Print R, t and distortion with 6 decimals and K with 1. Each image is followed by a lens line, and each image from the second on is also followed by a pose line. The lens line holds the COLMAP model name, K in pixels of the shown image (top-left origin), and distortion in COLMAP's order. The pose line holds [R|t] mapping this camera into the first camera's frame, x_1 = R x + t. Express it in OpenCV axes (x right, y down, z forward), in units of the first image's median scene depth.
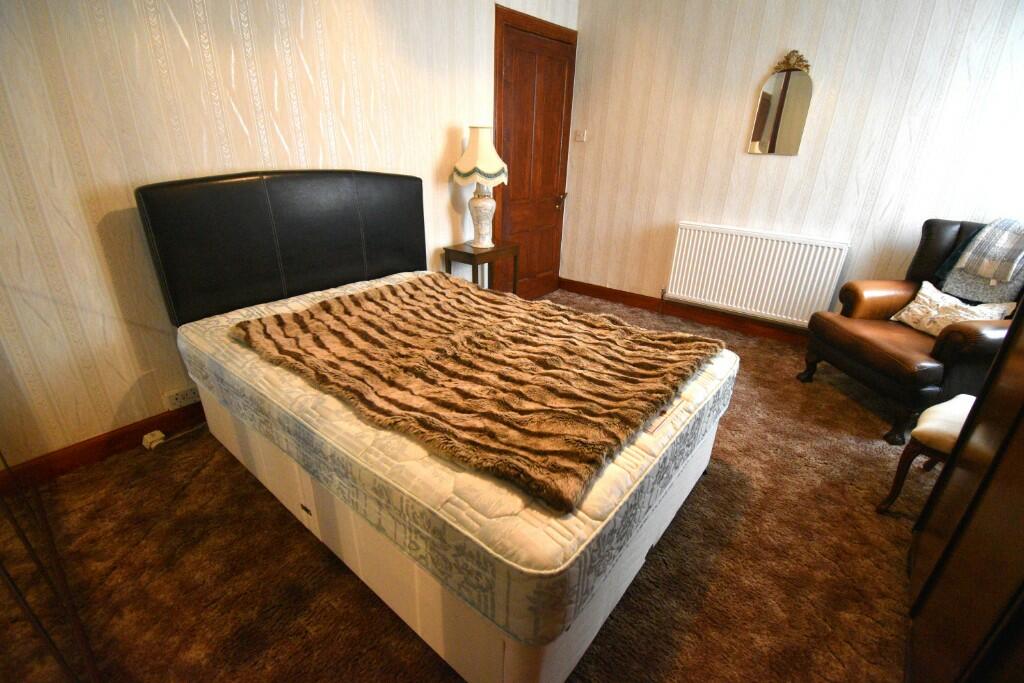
lens RADIAL K [[458.4, 0, 510.2], [0, 458.4, 343.5], [0, 0, 1]] dist [-0.011719, -0.000711]
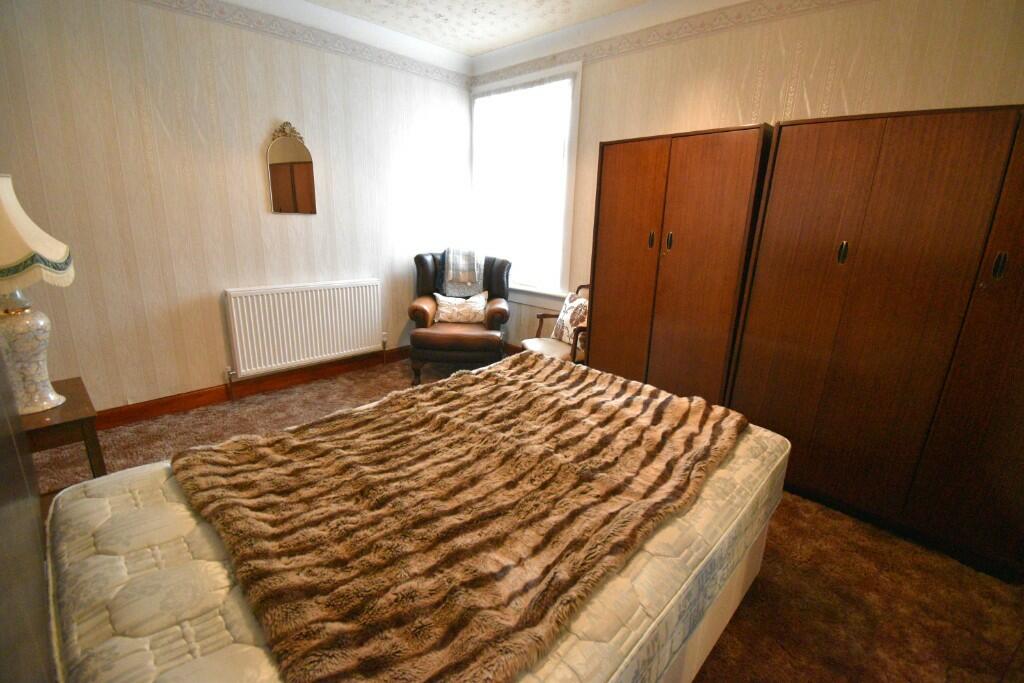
lens RADIAL K [[458.4, 0, 510.2], [0, 458.4, 343.5], [0, 0, 1]] dist [-0.011719, -0.000711]
pose [[0.071034, -0.285030, 0.955883, -0.676516], [0.367356, 0.898422, 0.240597, -0.295229], [-0.927364, 0.334059, 0.168526, 0.626322]]
